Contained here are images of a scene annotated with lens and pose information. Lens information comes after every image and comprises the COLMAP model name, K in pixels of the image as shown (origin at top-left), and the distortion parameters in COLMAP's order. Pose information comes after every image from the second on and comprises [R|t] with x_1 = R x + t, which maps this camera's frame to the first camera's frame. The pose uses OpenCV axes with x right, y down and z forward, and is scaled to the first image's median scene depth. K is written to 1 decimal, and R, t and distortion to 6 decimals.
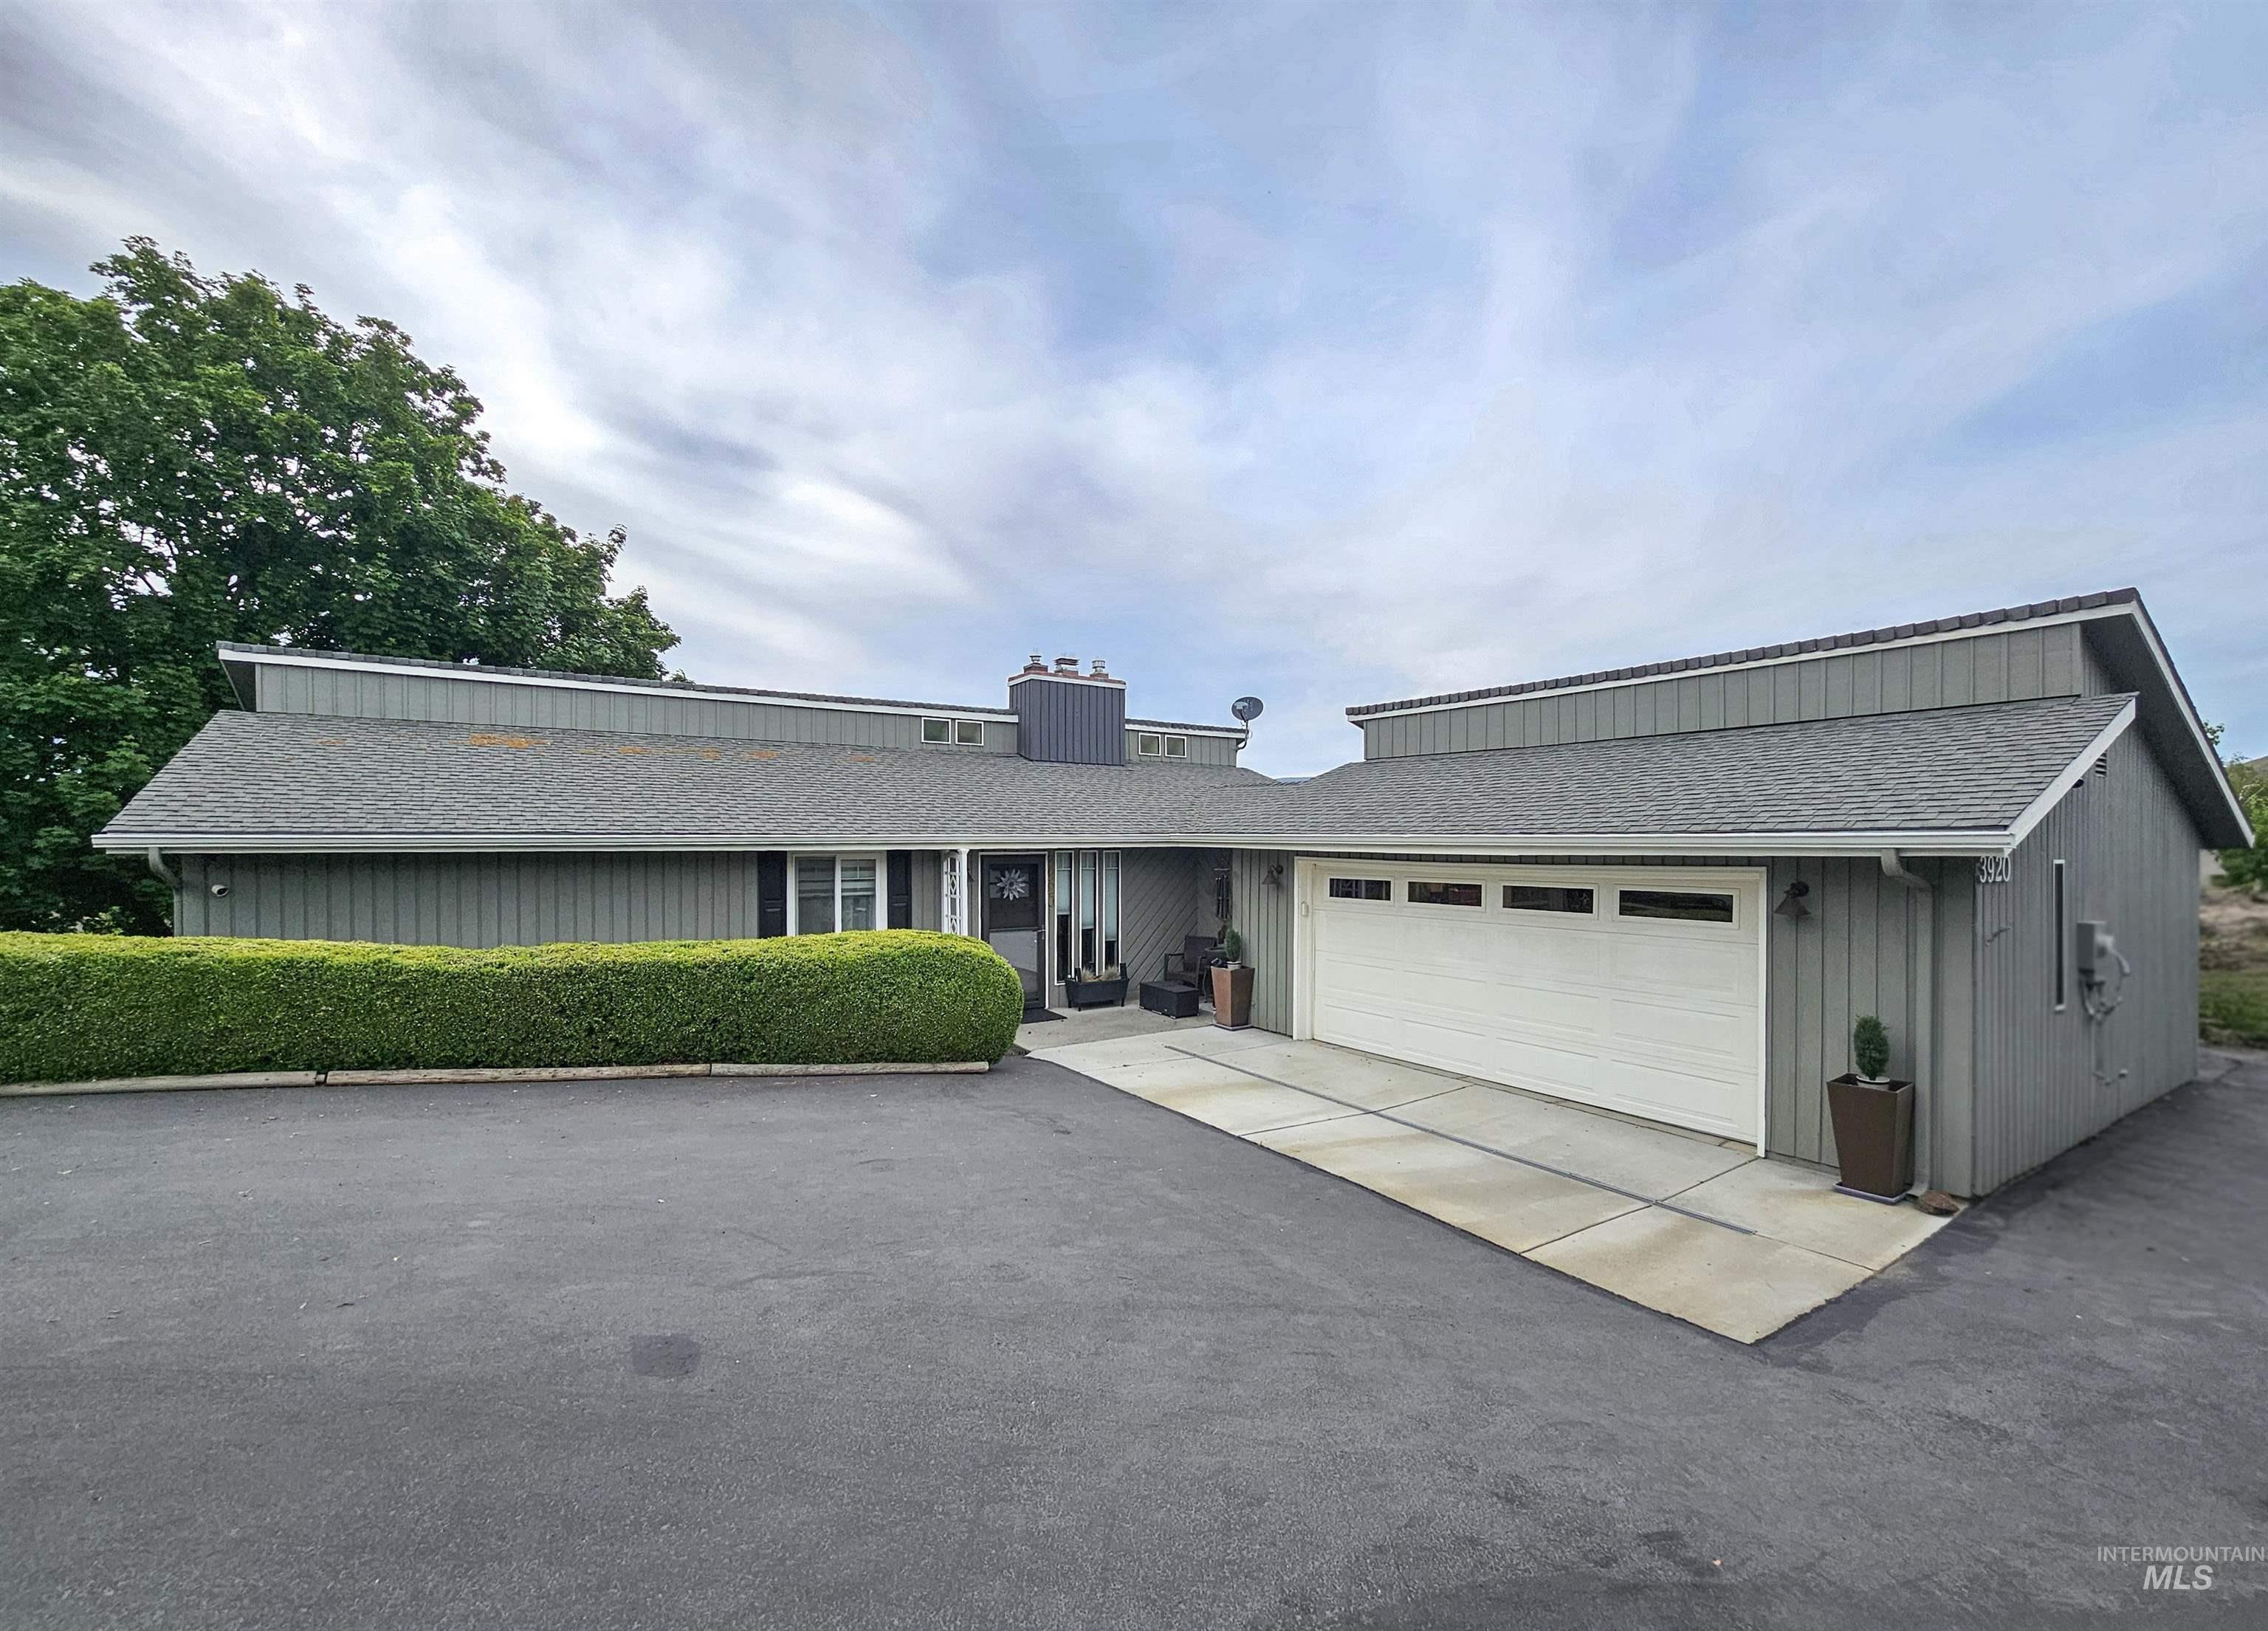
lens RADIAL K [[966.0, 0, 1133.2], [0, 966.0, 838.5], [0, 0, 1]] dist [-0.007928, 0.000523]
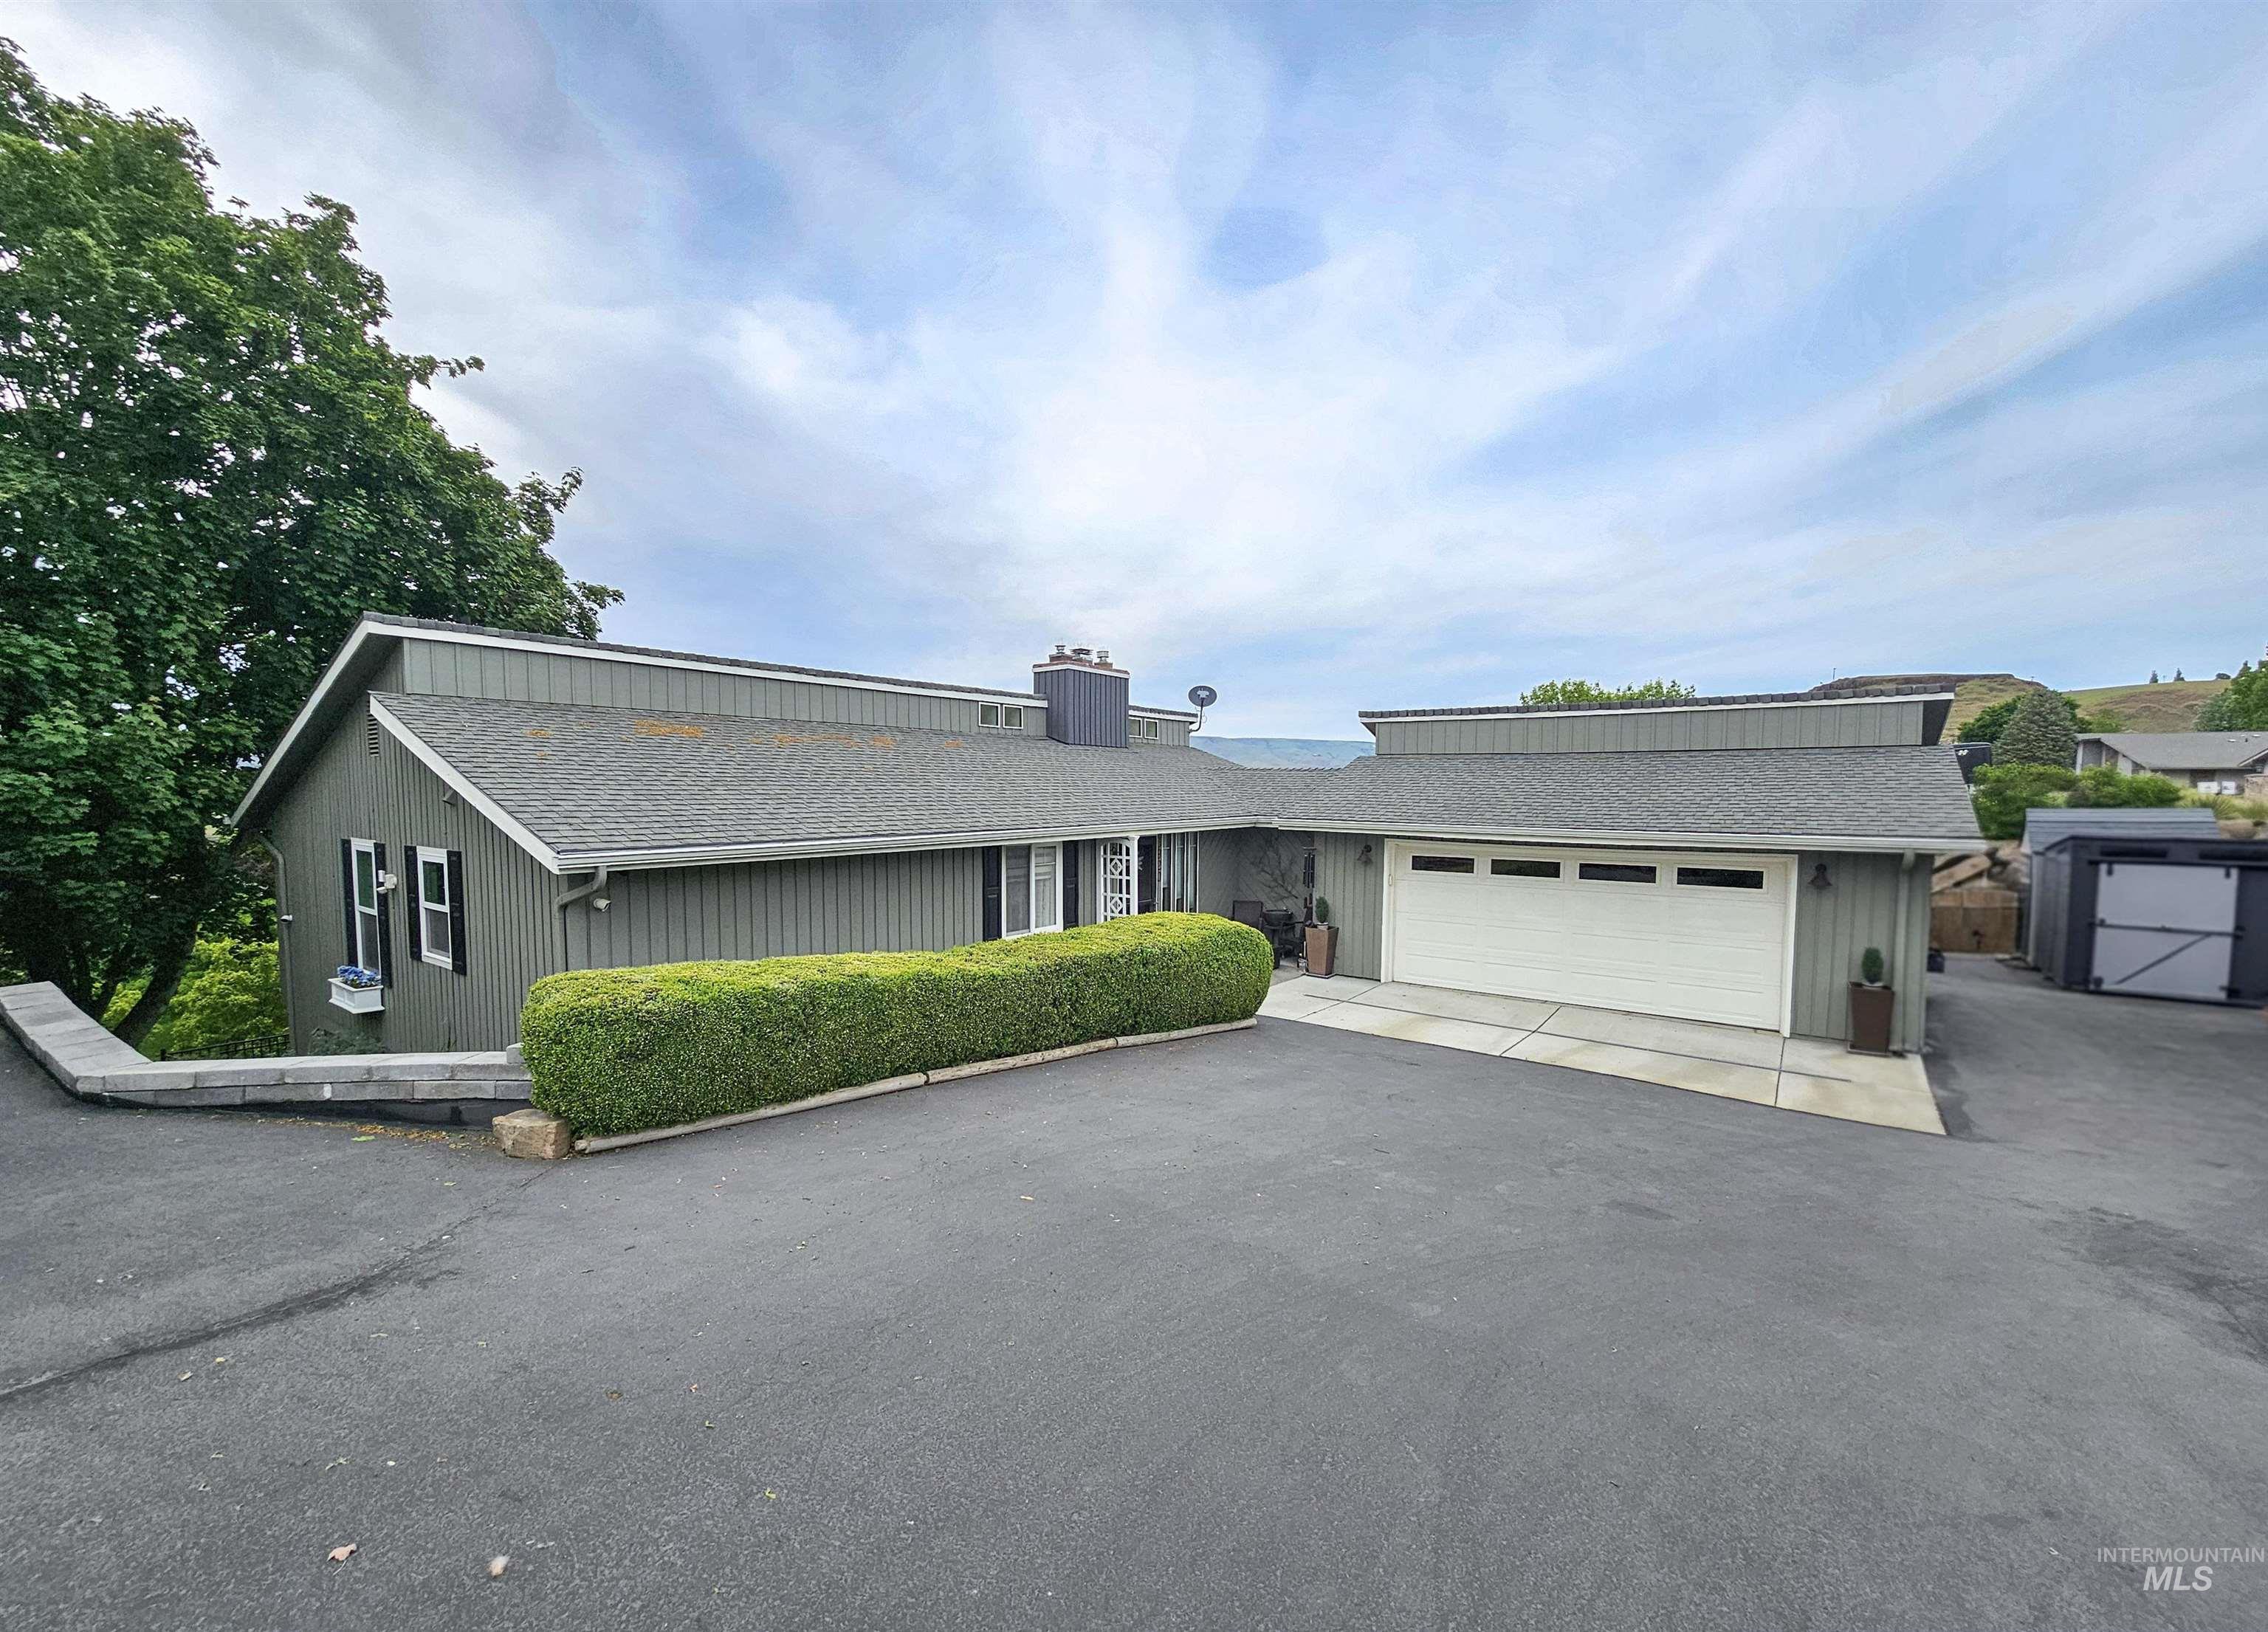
lens RADIAL K [[965.8, 0, 1081.1], [0, 965.8, 838.4], [0, 0, 1]] dist [-0.007928, 0.000523]
pose [[0.941682, -0.015573, 0.336142, -0.620141], [-0.005395, 0.998101, 0.061355, -0.055753], [-0.336460, -0.059591, 0.939811, -0.049461]]
